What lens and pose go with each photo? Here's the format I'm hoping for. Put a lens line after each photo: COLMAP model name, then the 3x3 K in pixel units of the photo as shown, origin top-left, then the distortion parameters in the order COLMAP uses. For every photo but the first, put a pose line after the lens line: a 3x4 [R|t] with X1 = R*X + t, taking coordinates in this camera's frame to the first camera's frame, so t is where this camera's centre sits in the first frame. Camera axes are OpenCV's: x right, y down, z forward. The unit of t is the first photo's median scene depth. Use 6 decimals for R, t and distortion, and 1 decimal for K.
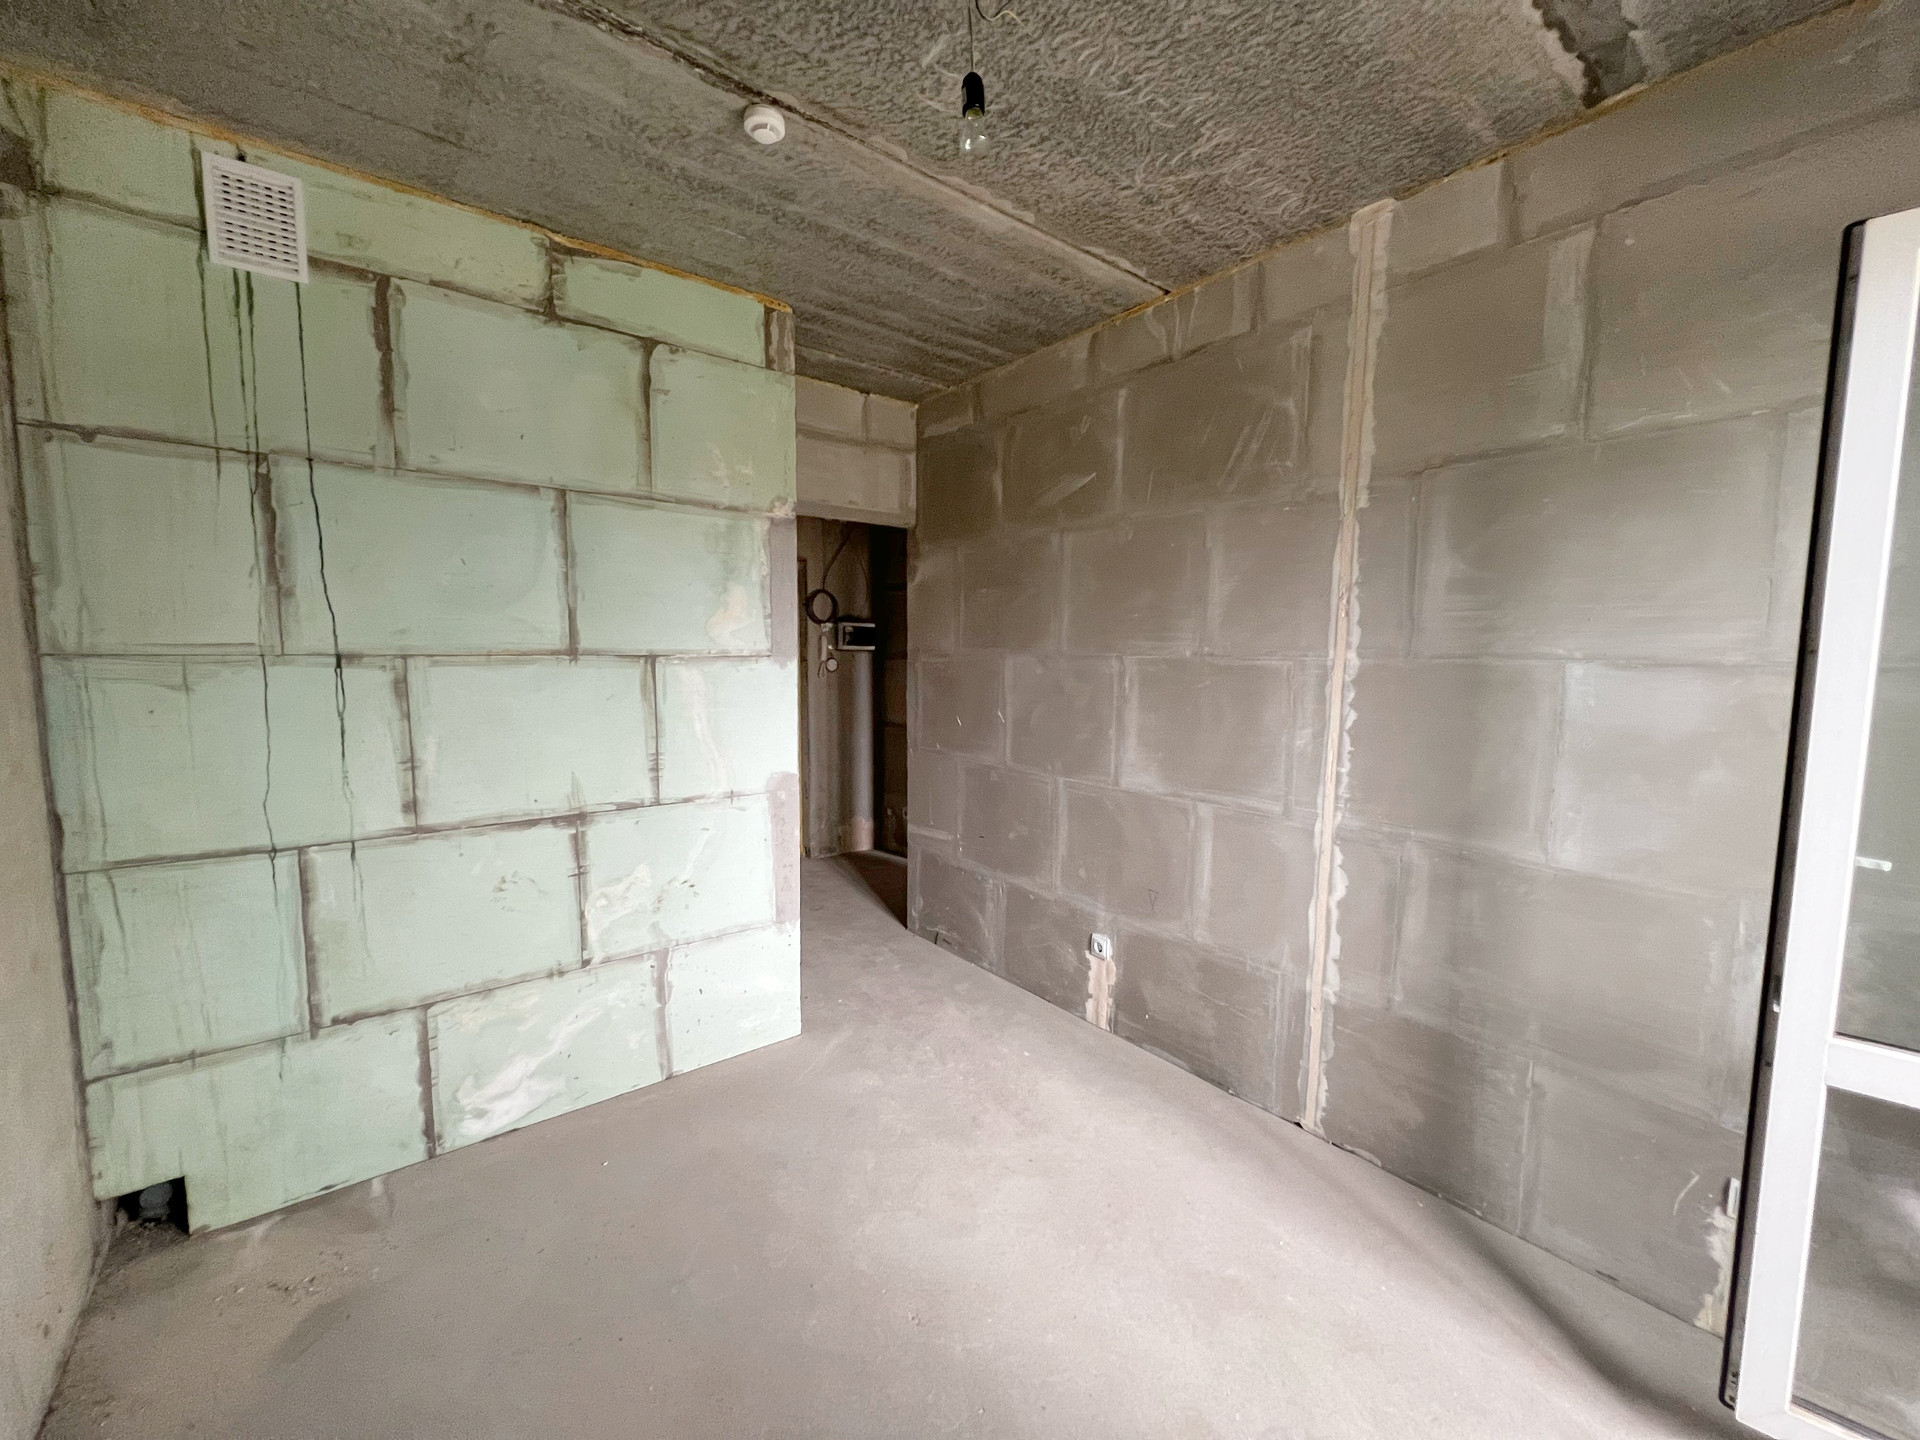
lens RADIAL K [[766.3, 0, 960.7], [0, 766.3, 728.6], [0, 0, 1]] dist [-0.000388, 0.000186]
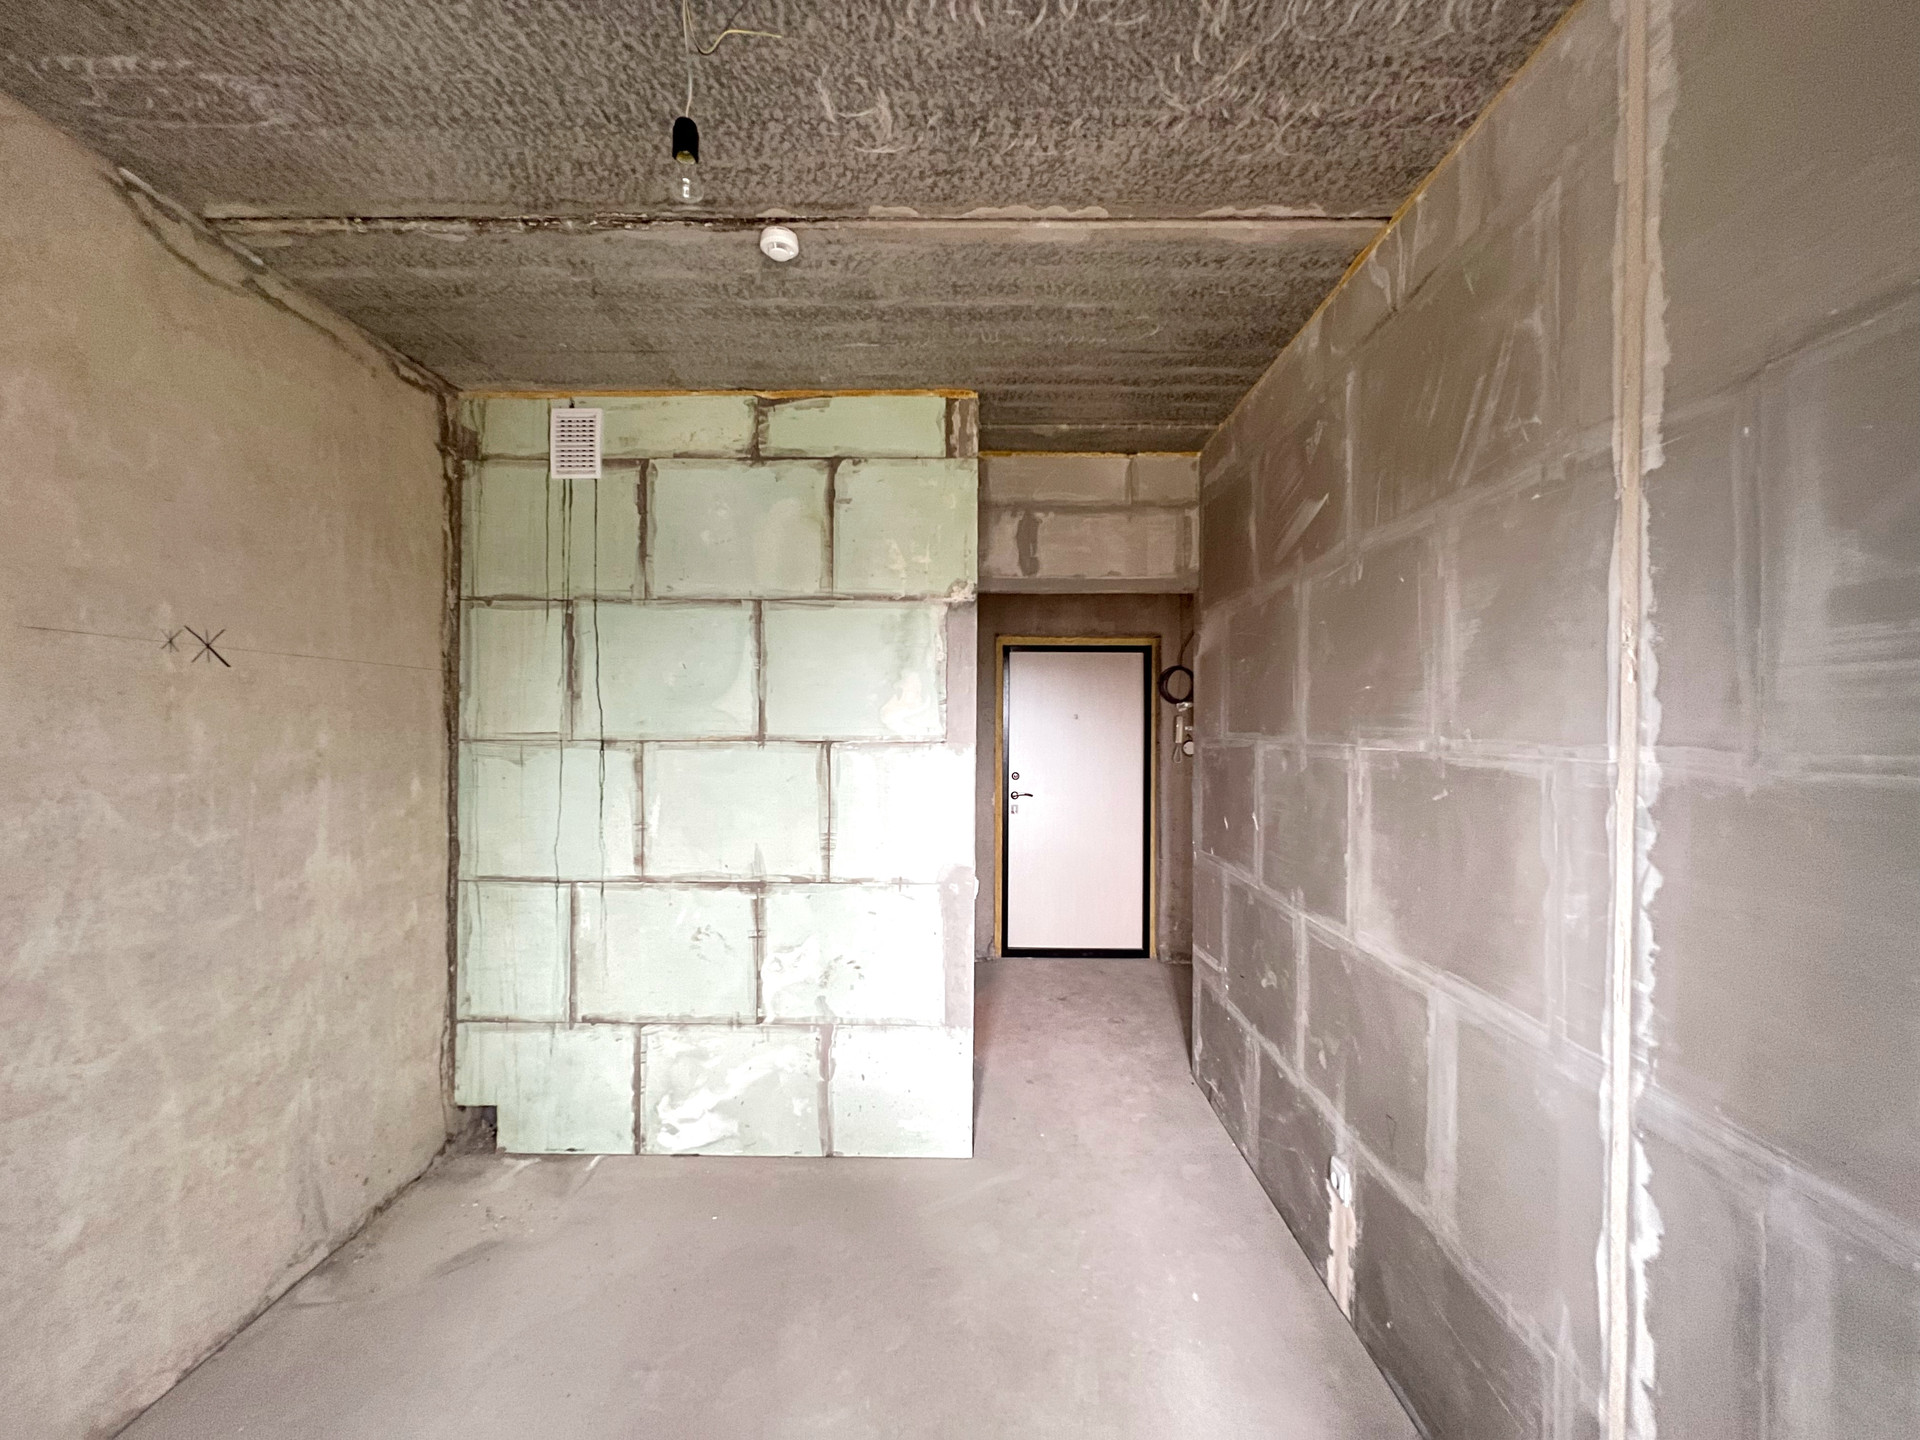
lens RADIAL K [[766.3, 0, 962.1], [0, 766.3, 727.1], [0, 0, 1]] dist [-0.000388, 0.000186]
pose [[0.774657, -0.001736, -0.632380, 0.468038], [-0.062455, 0.994897, -0.079238, -0.046553], [0.629290, 0.100878, 0.770595, 0.320751]]
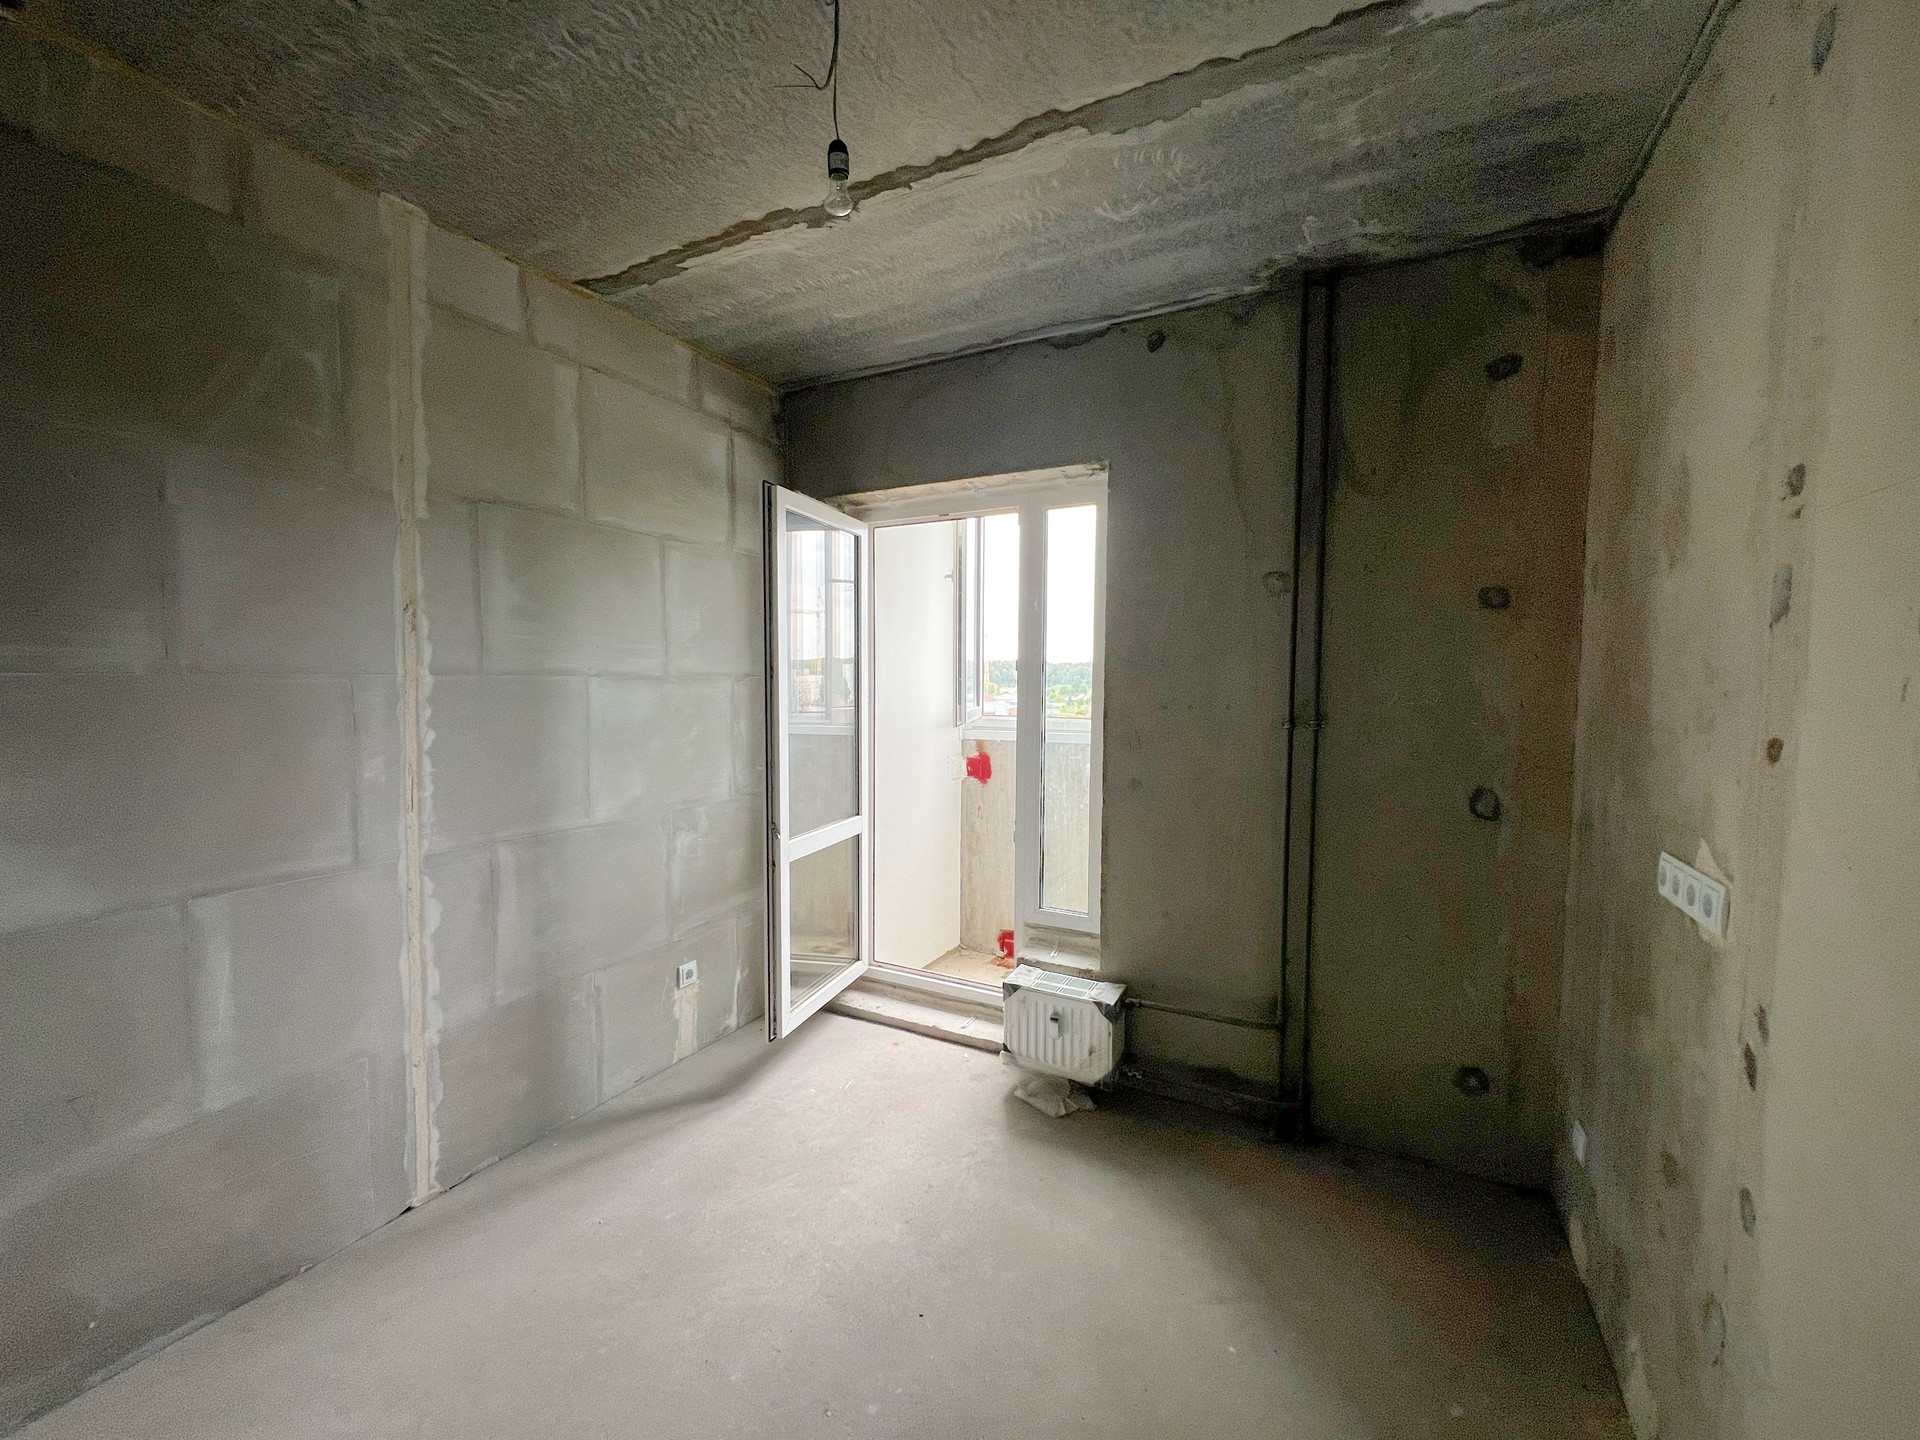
lens RADIAL K [[766.3, 0, 957.1], [0, 766.3, 725.5], [0, 0, 1]] dist [-0.000388, 0.000186]
pose [[-0.398429, -0.067856, 0.914686, -0.606821], [0.078639, 0.991060, 0.107776, -0.078176], [-0.913822, 0.114871, -0.389531, 0.755283]]
